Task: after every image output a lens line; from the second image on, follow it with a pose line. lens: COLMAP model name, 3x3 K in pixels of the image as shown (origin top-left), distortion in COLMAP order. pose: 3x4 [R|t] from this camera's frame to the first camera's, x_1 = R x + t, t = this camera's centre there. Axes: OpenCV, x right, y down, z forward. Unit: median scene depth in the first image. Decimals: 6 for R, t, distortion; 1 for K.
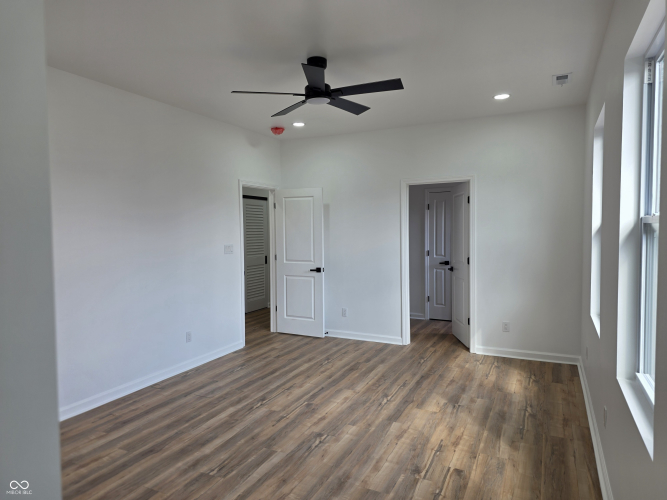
lens RADIAL K [[454.7, 0, 333.3], [0, 454.7, 249.3], [0, 0, 1]] dist [0.012478, -0.003304]
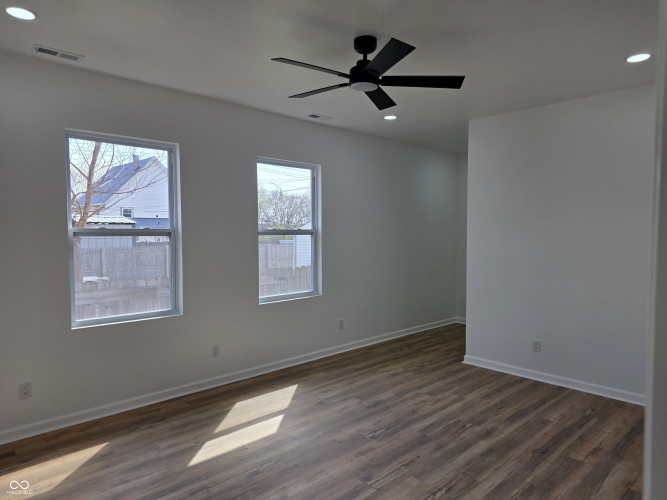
lens RADIAL K [[454.7, 0, 329.6], [0, 454.7, 248.1], [0, 0, 1]] dist [0.012478, -0.003304]
pose [[-0.937274, -0.002354, 0.348585, -0.293833], [0.025899, 0.996743, 0.076368, -0.091937], [-0.347630, 0.080606, -0.934161, 1.965445]]
